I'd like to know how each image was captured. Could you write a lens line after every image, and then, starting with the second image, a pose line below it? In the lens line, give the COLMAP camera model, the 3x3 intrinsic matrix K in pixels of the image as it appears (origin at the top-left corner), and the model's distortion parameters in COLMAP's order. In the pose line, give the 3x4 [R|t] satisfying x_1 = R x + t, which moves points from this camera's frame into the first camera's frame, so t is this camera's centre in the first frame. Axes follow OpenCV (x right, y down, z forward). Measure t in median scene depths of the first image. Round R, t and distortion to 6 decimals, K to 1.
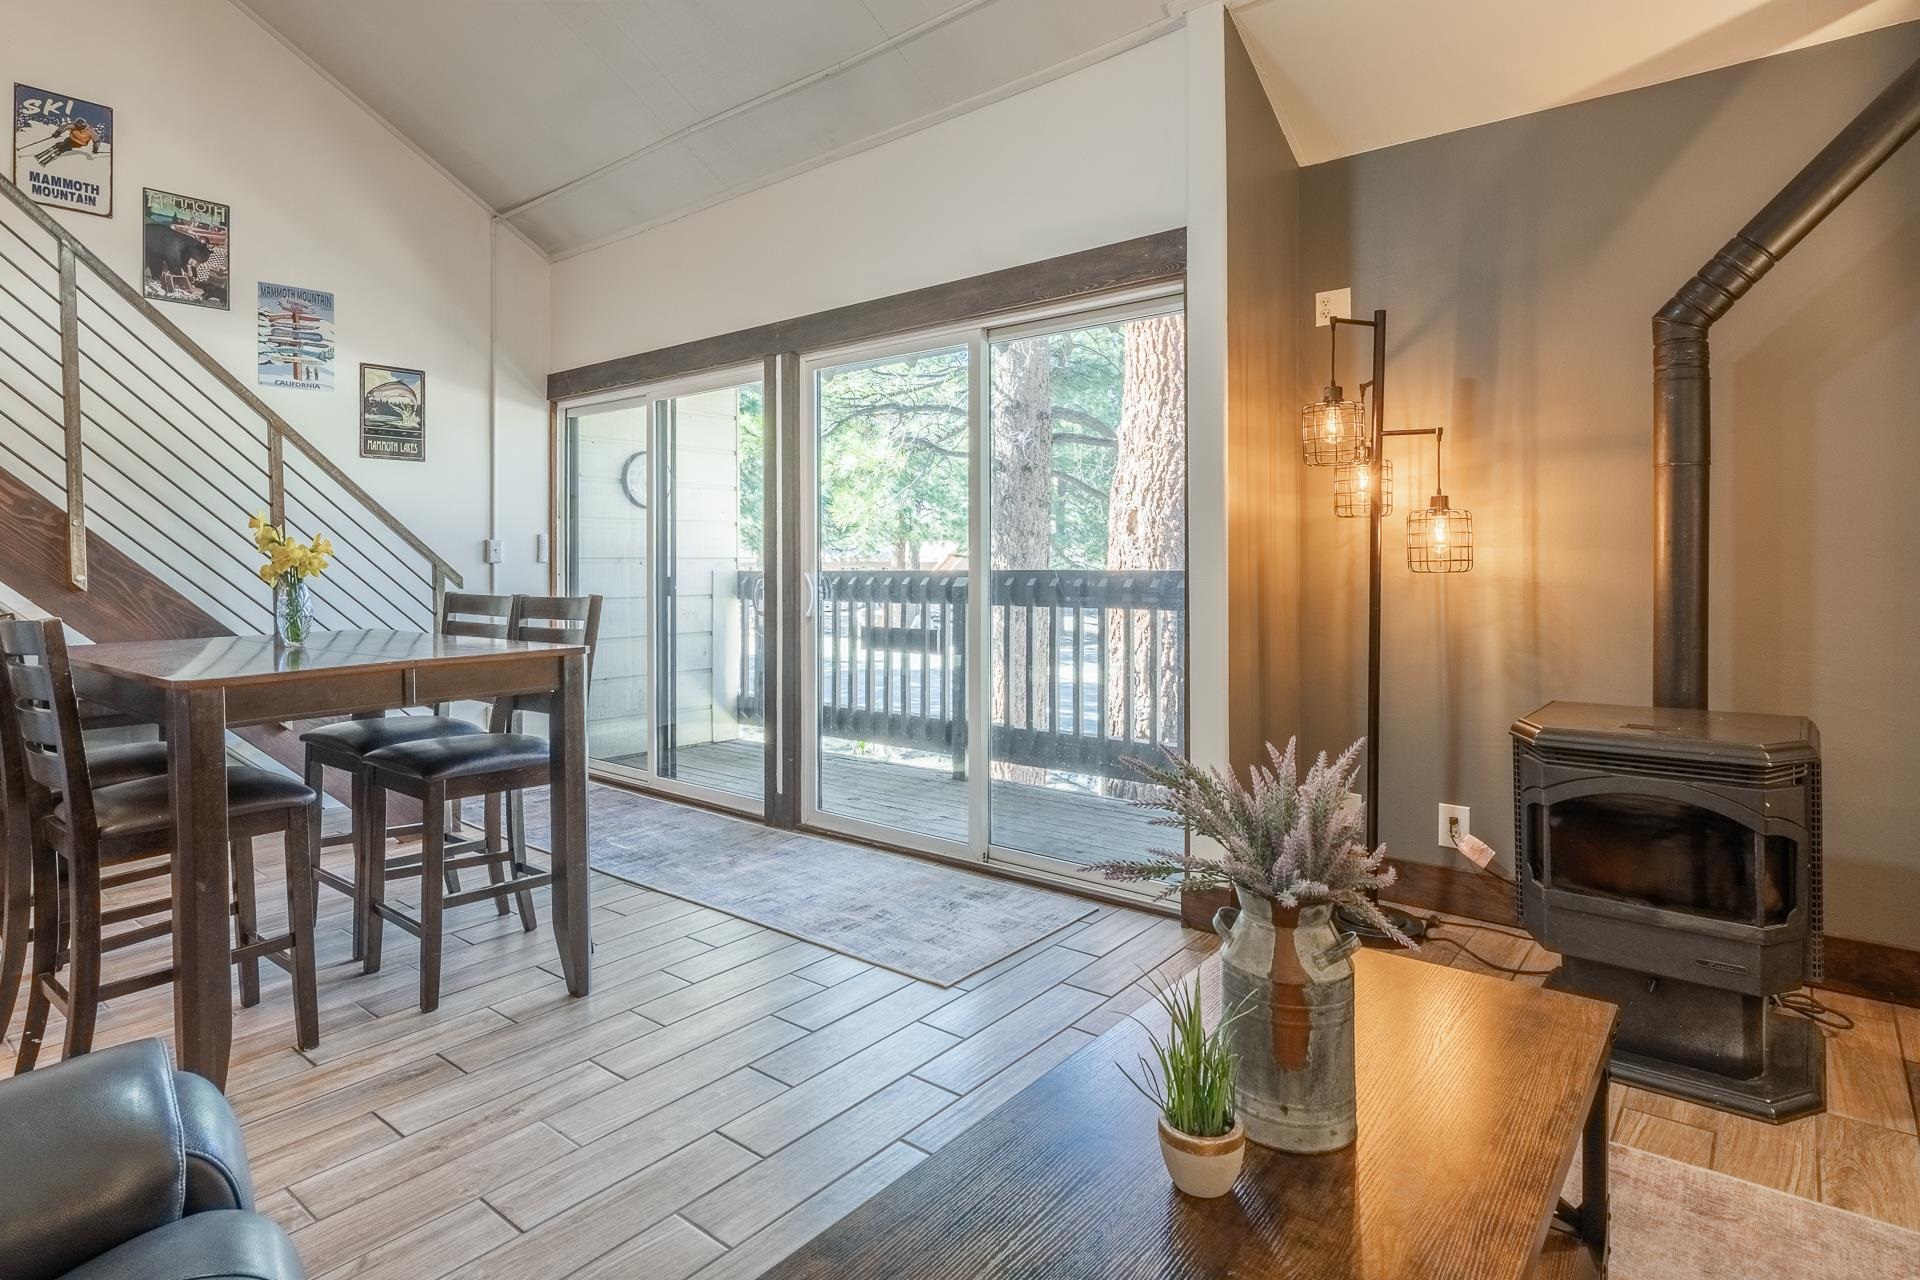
lens RADIAL K [[1021.0, 0, 962.2], [0, 1021.0, 634.6], [0, 0, 1]] dist [-0.000744, 0.000149]
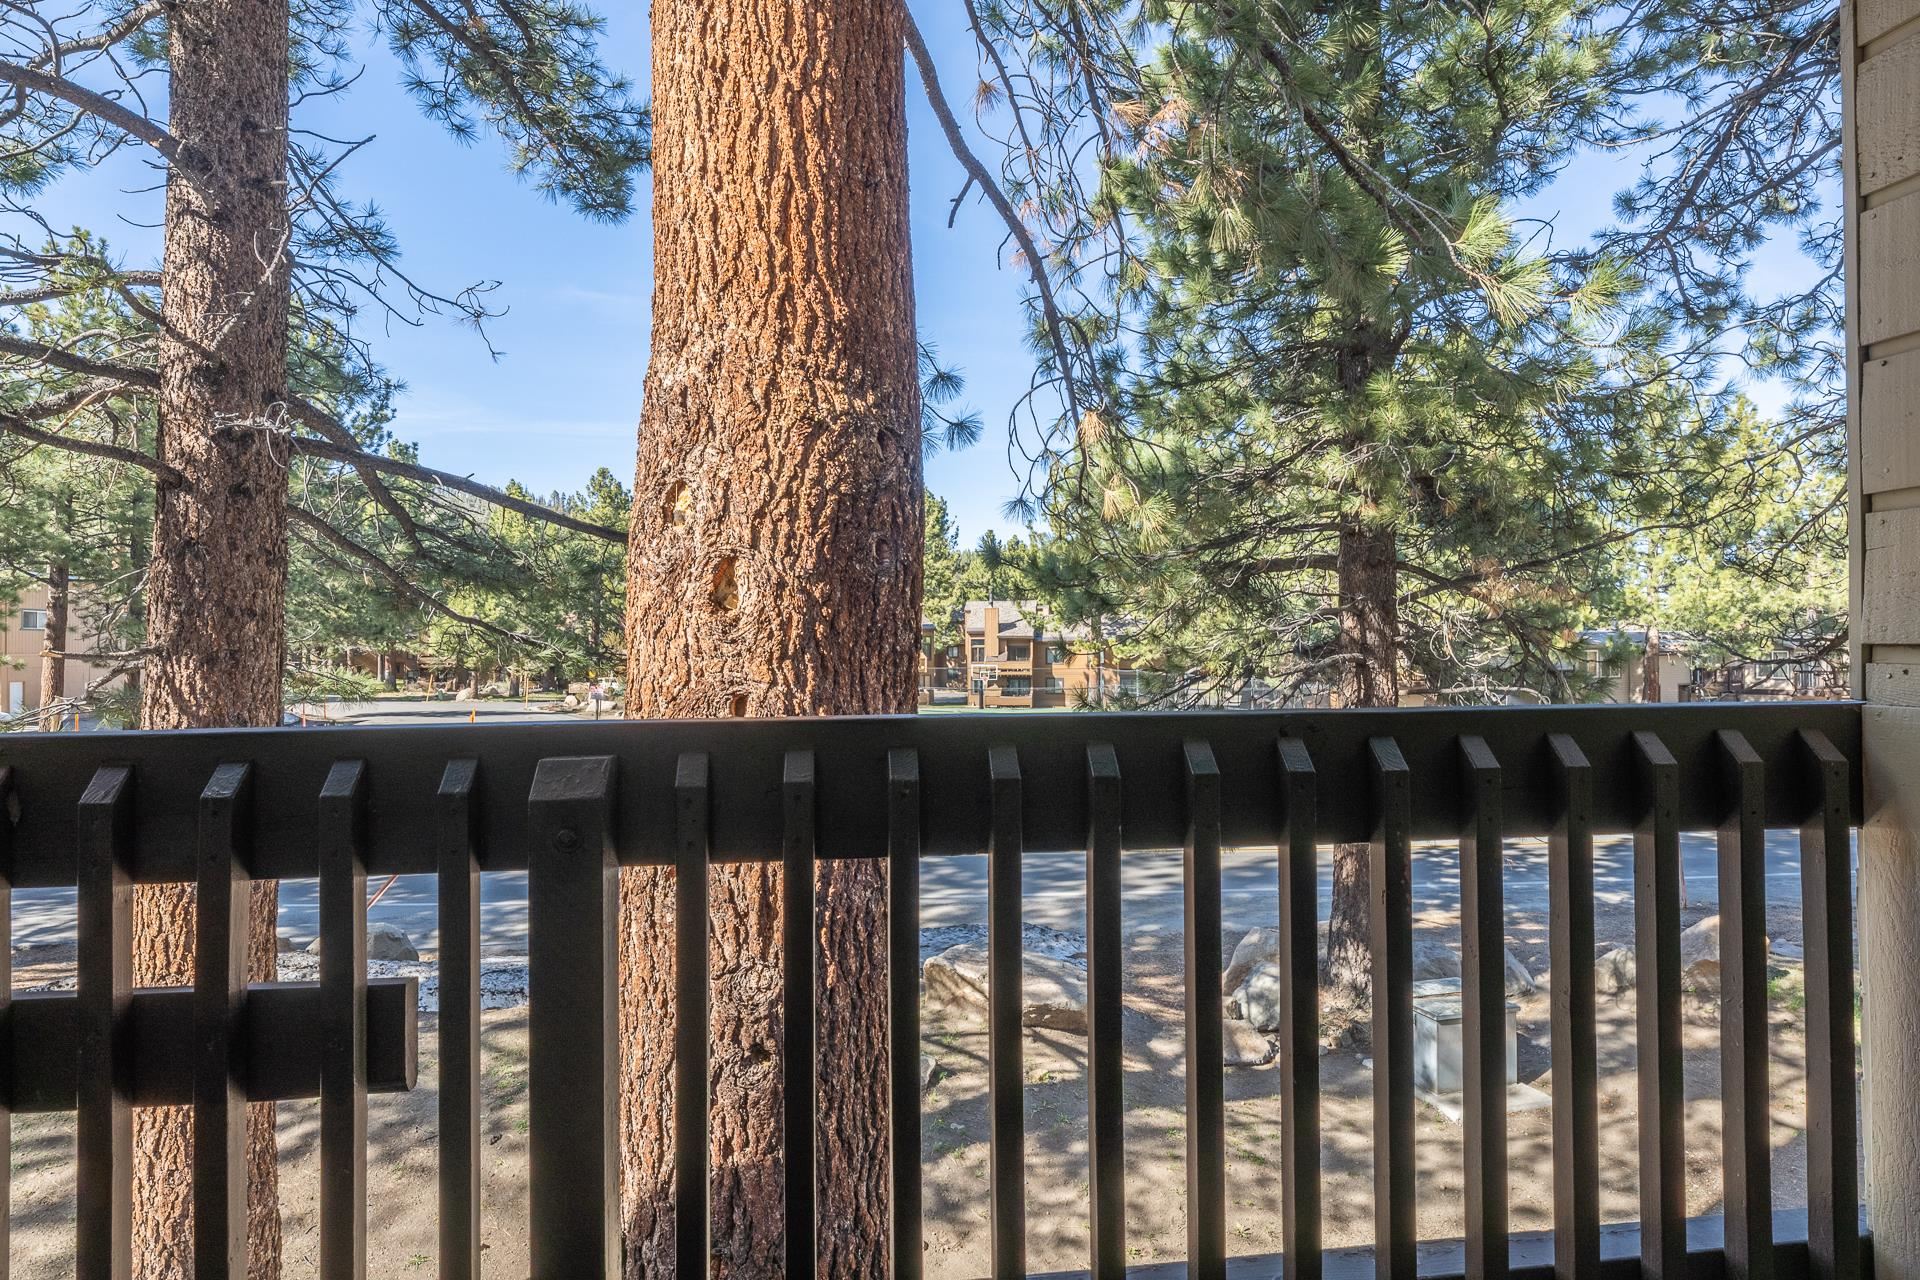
lens RADIAL K [[1021.0, 0, 948.6], [0, 1021.0, 646.2], [0, 0, 1]] dist [-0.000744, 0.000149]
pose [[0.708152, 0.000450, 0.706060, -0.083865], [0.056630, 0.996742, -0.057433, -0.051868], [-0.703786, 0.080655, 0.705819, 0.624559]]
